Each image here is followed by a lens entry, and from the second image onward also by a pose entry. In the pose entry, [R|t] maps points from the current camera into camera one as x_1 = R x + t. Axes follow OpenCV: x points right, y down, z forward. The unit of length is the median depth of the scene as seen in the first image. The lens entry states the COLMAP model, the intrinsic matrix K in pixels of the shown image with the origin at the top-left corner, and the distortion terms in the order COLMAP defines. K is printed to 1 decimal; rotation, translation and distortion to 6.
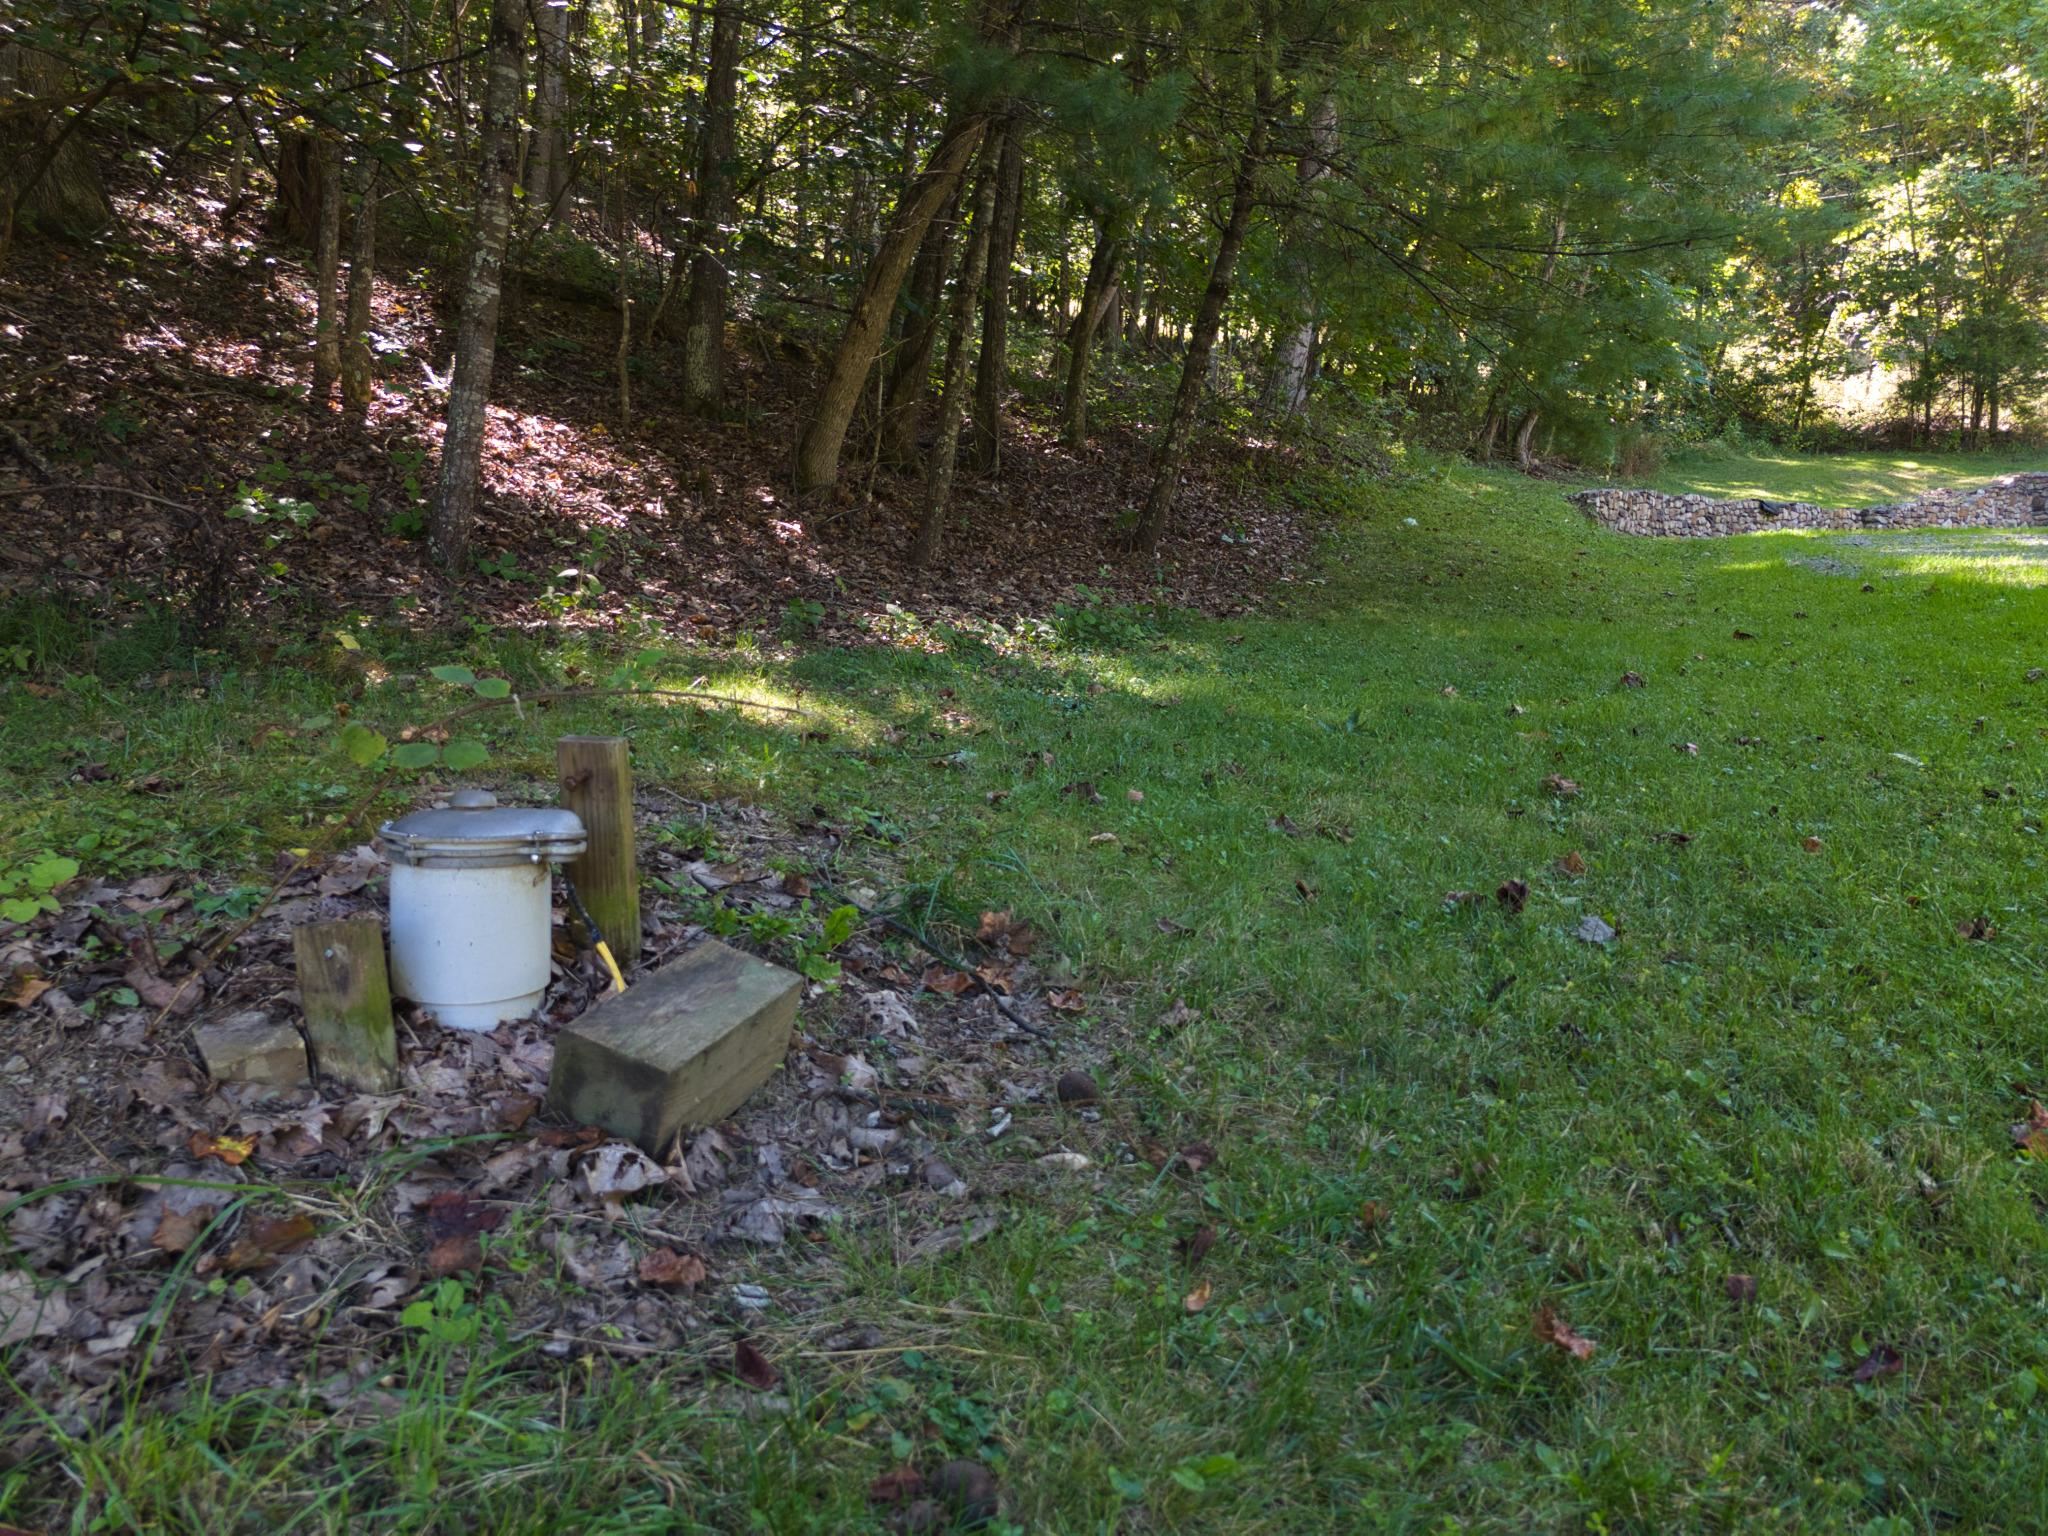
lens RADIAL K [[1378.9, 0, 1024.0], [0, 1378.9, 768.0], [0, 0, 1]] dist [0.002134, 0.000017]
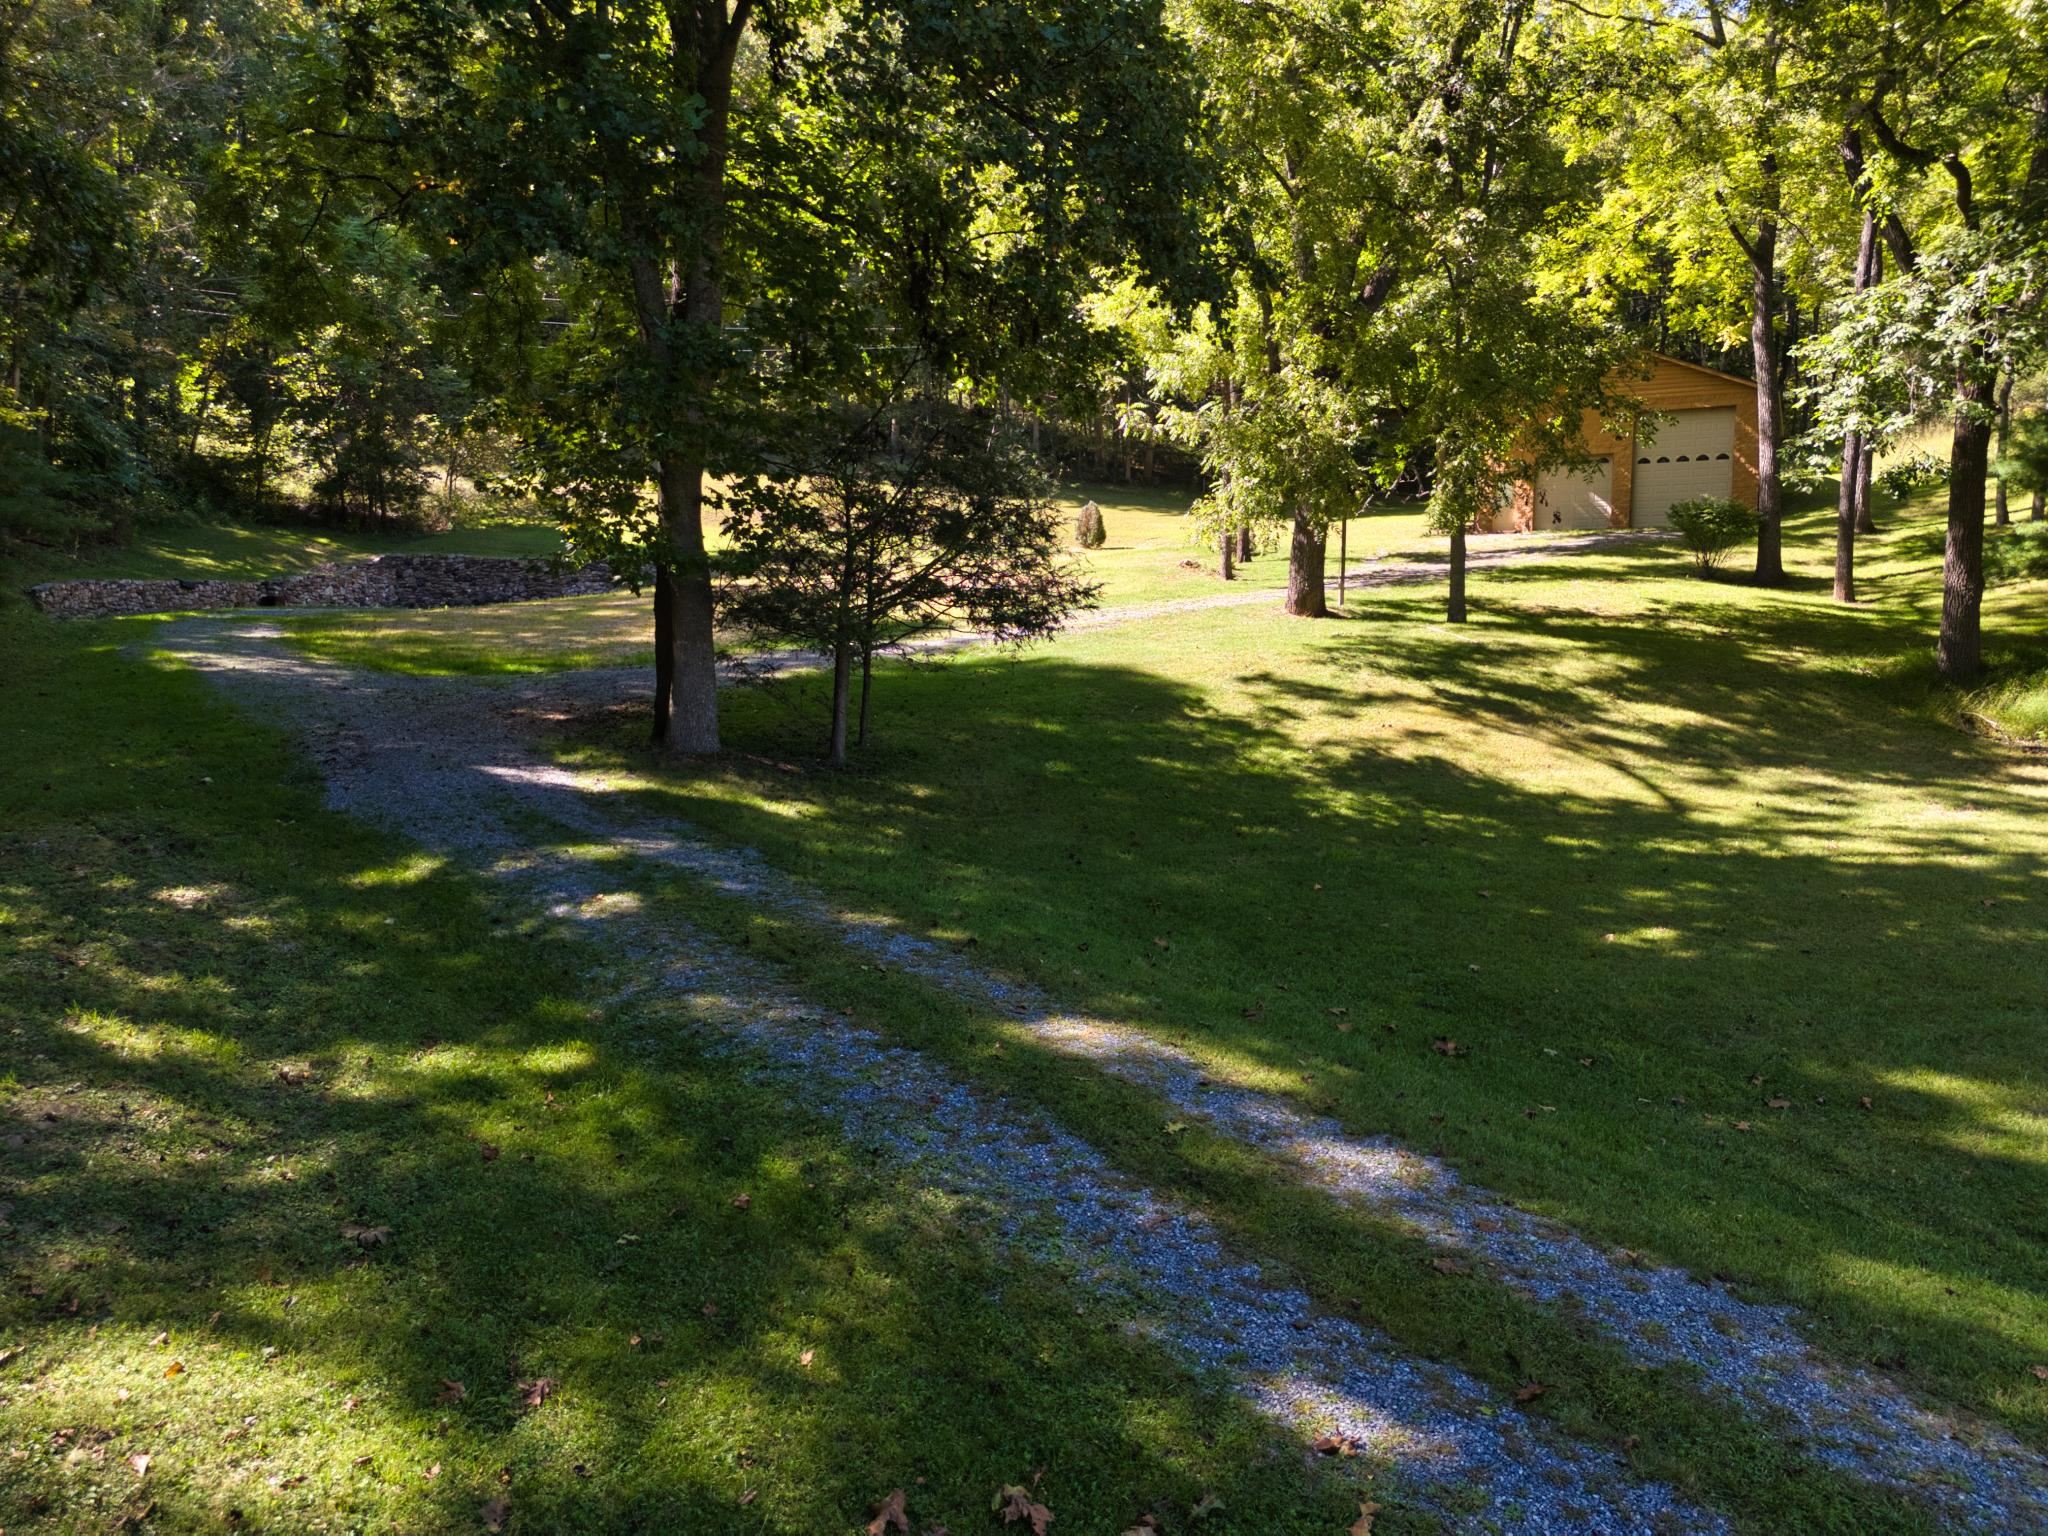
lens RADIAL K [[1403.9, 0, 983.6], [0, 1403.9, 770.8], [0, 0, 1]] dist [0.034191, -0.001584]
pose [[0.625908, -0.079713, 0.775812, -0.114607], [0.073810, 0.996352, 0.042825, 0.016620], [-0.776396, 0.030458, 0.629509, -0.477470]]
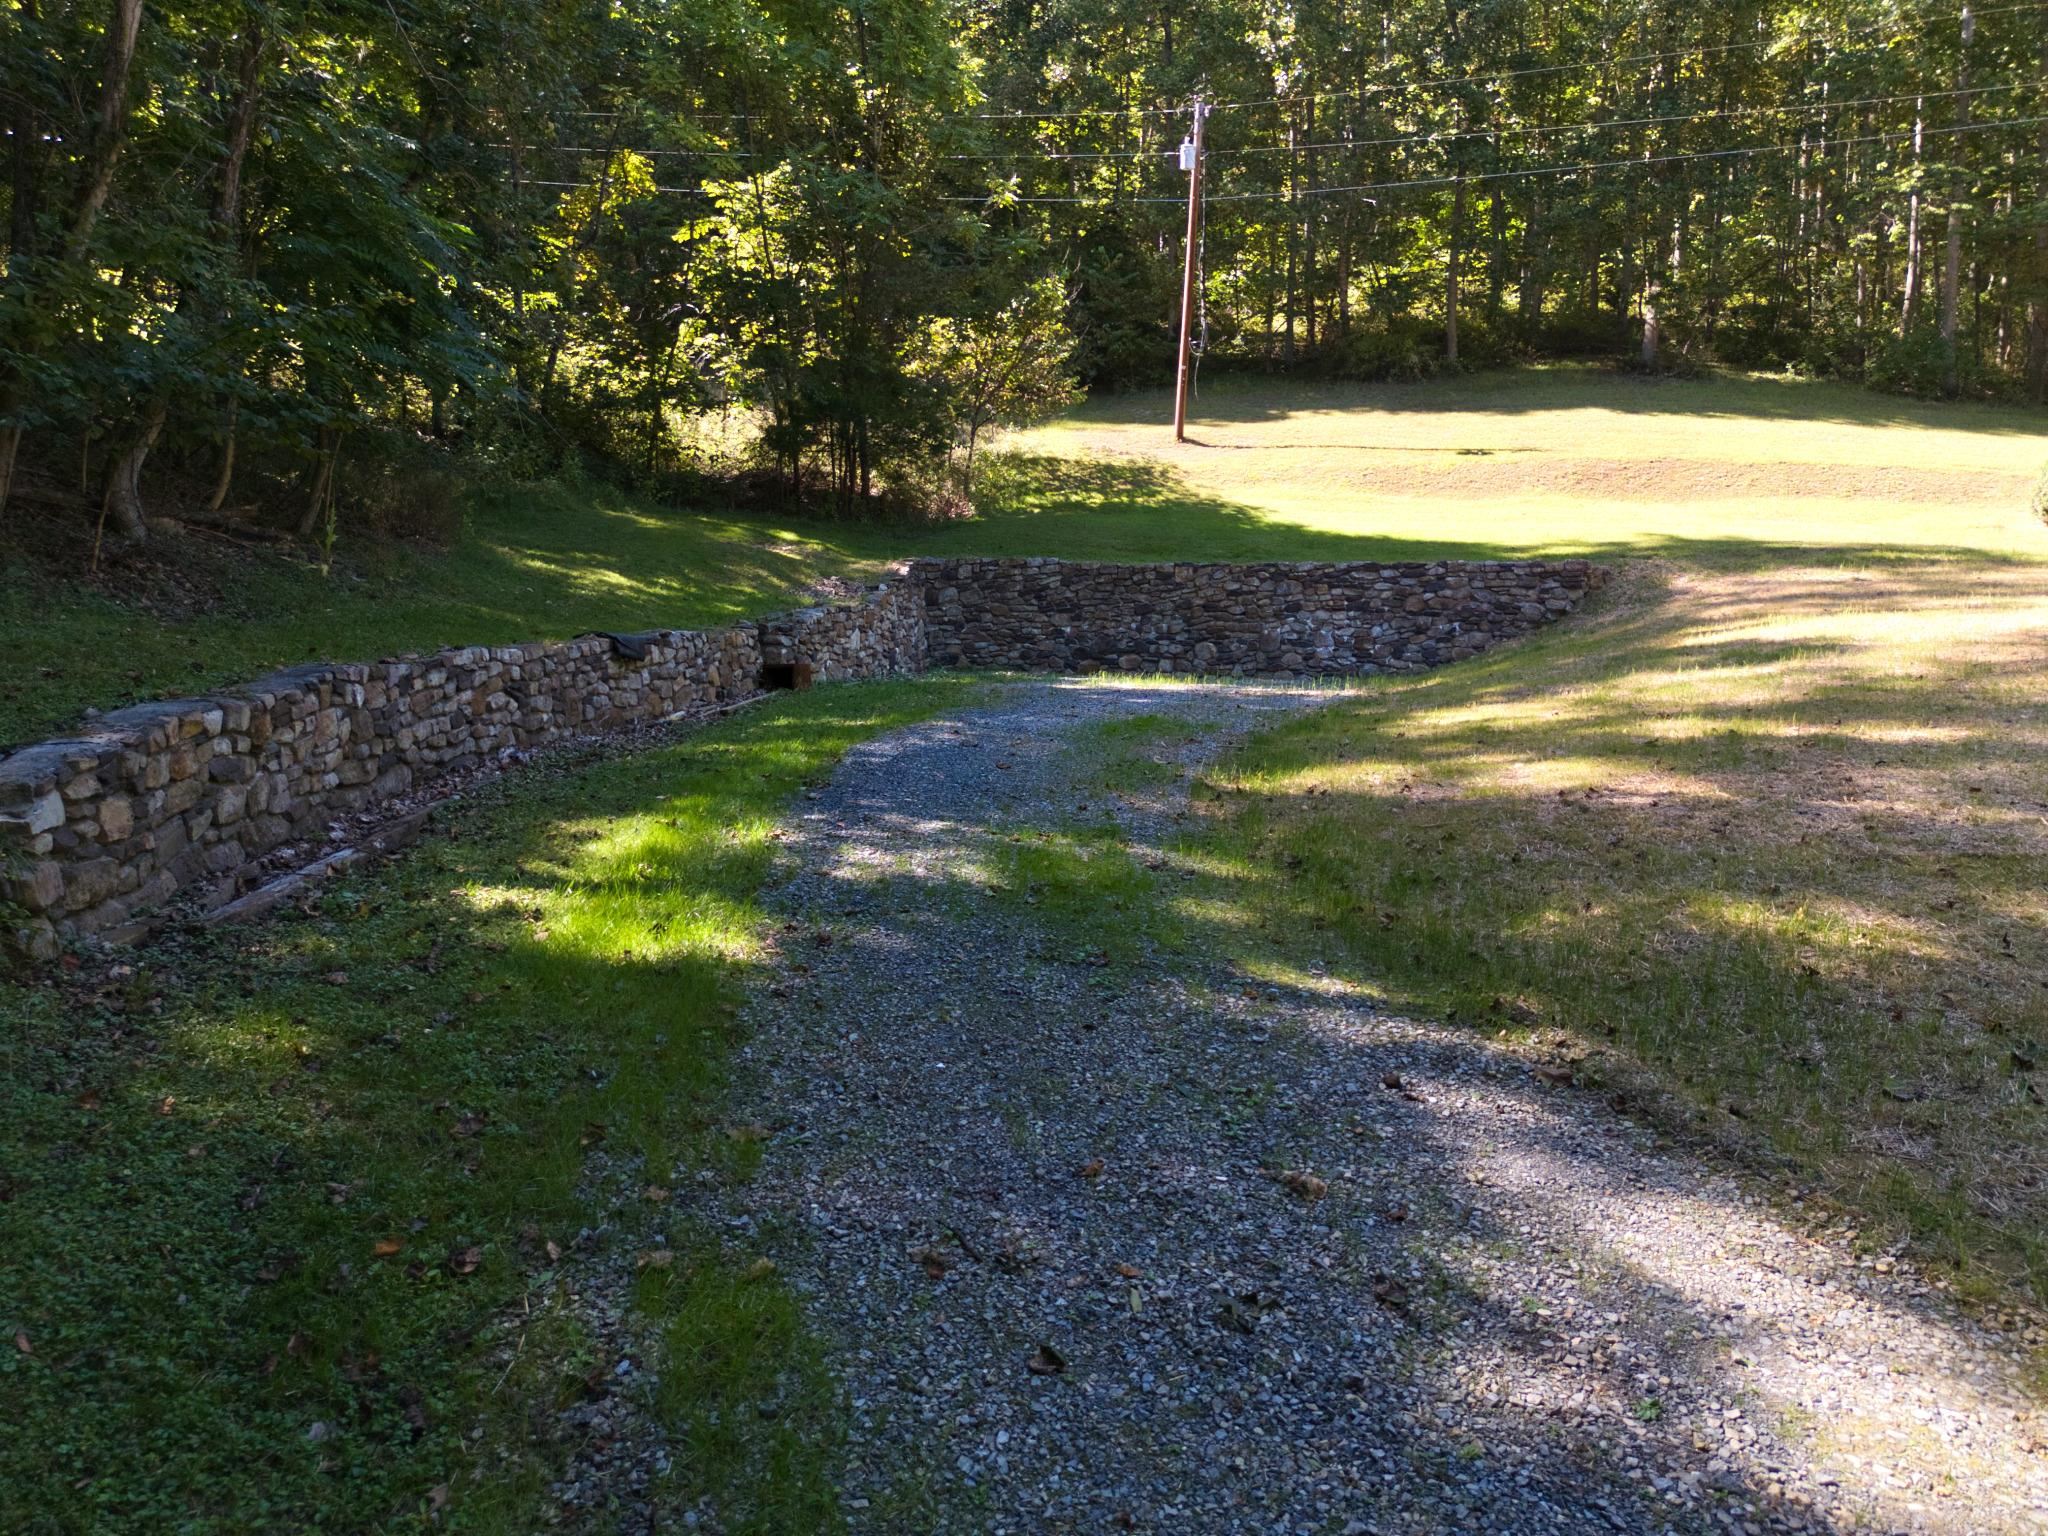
lens RADIAL K [[1378.9, 0, 1024.0], [0, 1378.9, 768.0], [0, 0, 1]] dist [0.002134, 0.000017]
pose [[0.719284, -0.069506, 0.691230, 0.171396], [0.068240, 0.997240, 0.029267, -0.091656], [-0.691356, 0.026118, 0.722042, 0.313817]]
